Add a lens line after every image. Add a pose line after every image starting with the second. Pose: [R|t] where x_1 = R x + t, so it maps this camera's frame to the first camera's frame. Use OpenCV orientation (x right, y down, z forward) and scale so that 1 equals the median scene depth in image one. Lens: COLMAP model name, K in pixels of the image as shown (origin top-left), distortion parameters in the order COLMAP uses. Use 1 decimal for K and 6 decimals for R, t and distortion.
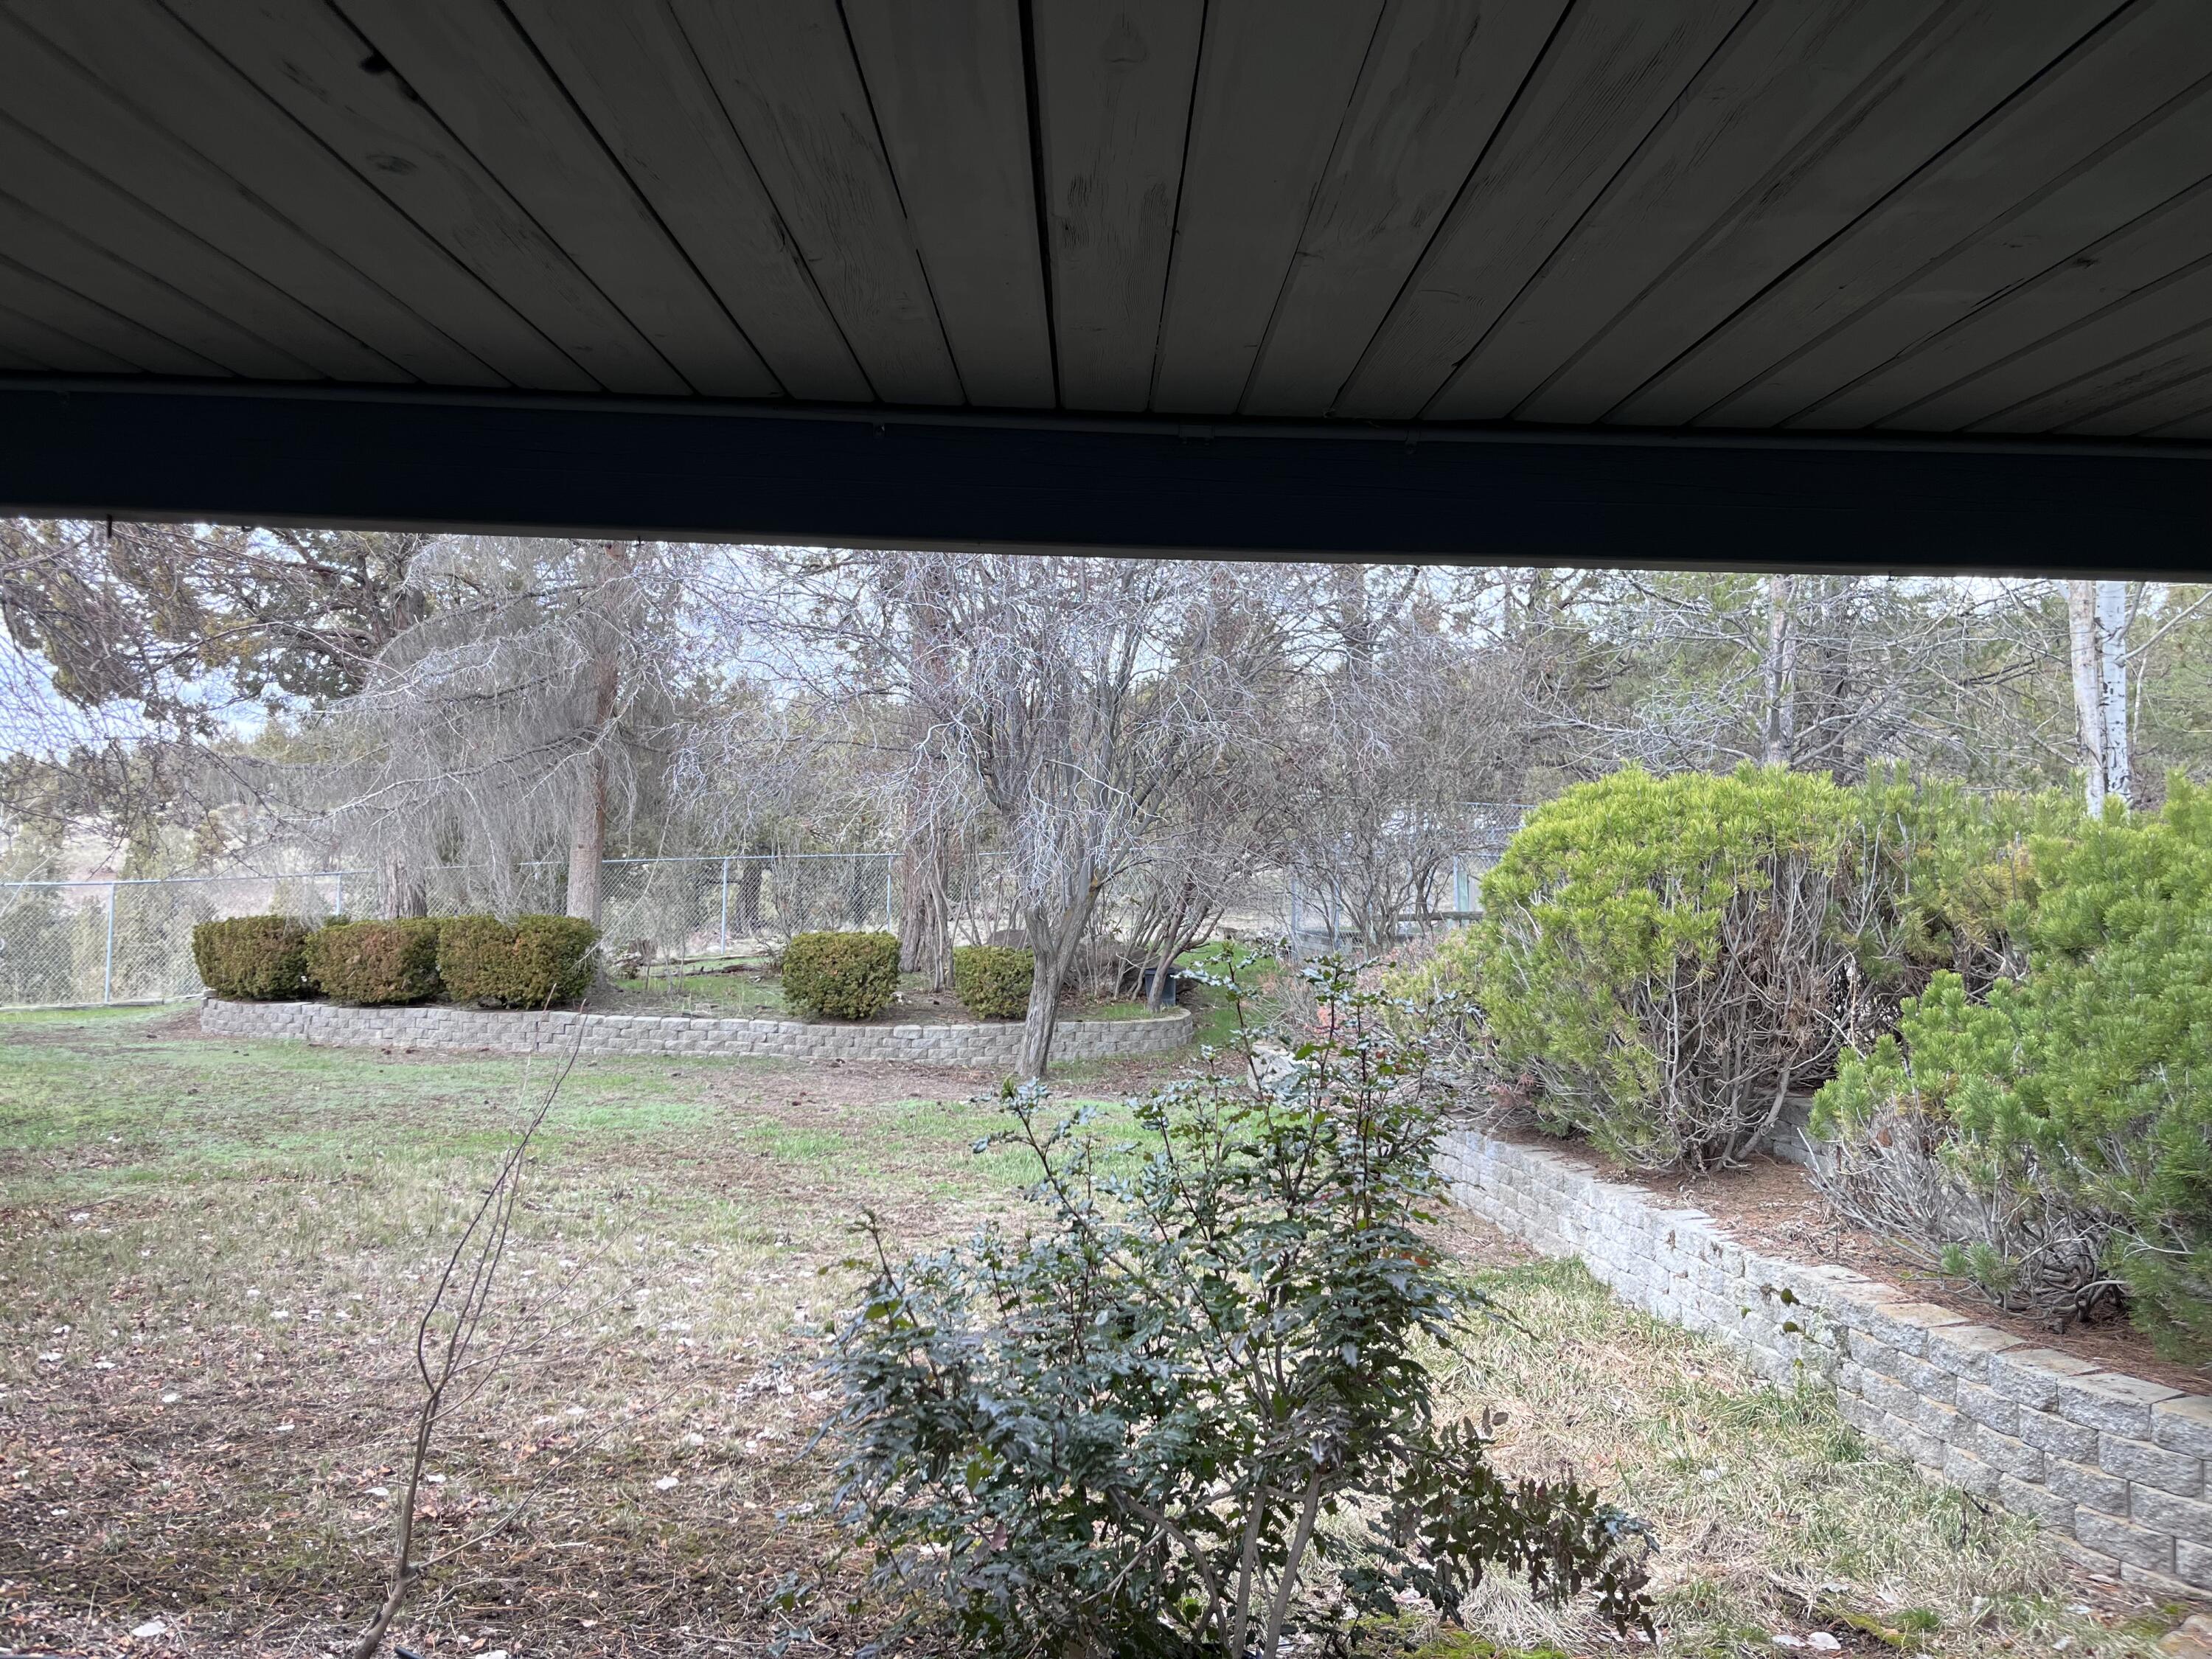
lens RADIAL K [[1669.8, 0, 1106.7], [0, 1669.8, 823.2], [0, 0, 1]] dist [0.002132, 0.000427]
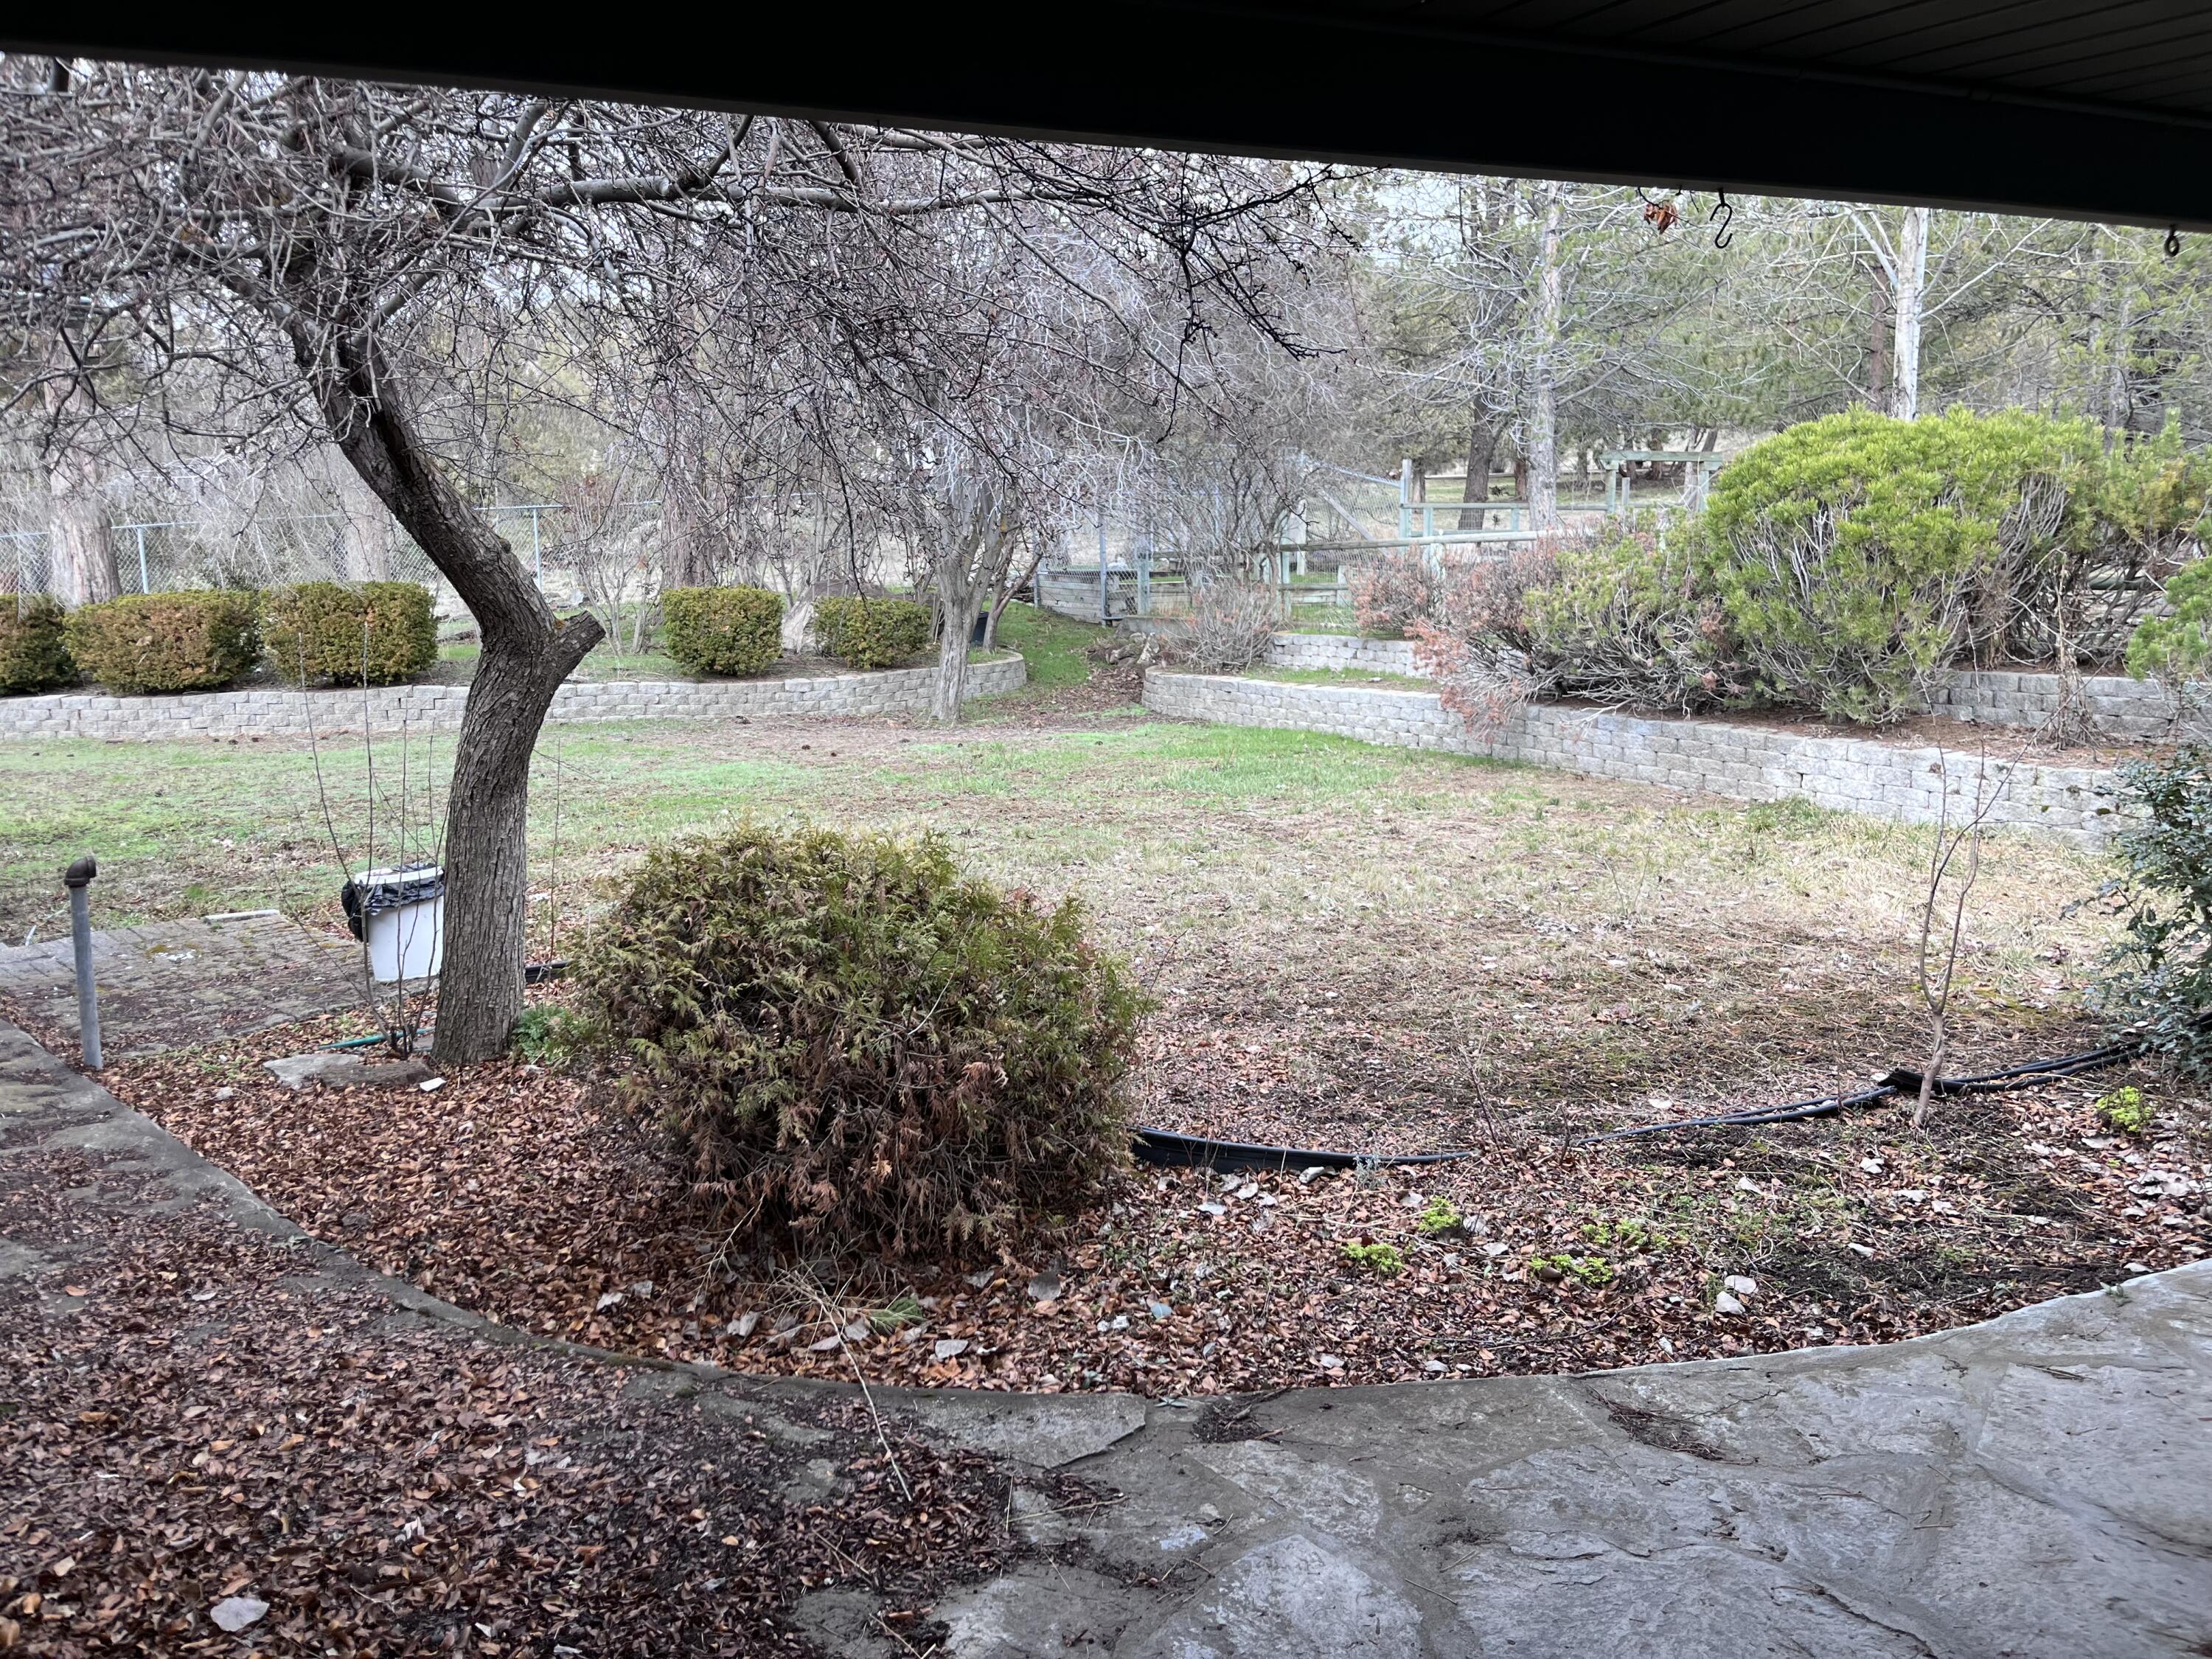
lens RADIAL K [[1669.8, 0, 1105.3], [0, 1669.8, 830.3], [0, 0, 1]] dist [0.002132, 0.000427]
pose [[0.962015, -0.081307, 0.260608, -0.205138], [0.026343, 0.977812, 0.207822, 0.010229], [-0.271723, -0.193062, 0.942811, 0.021782]]
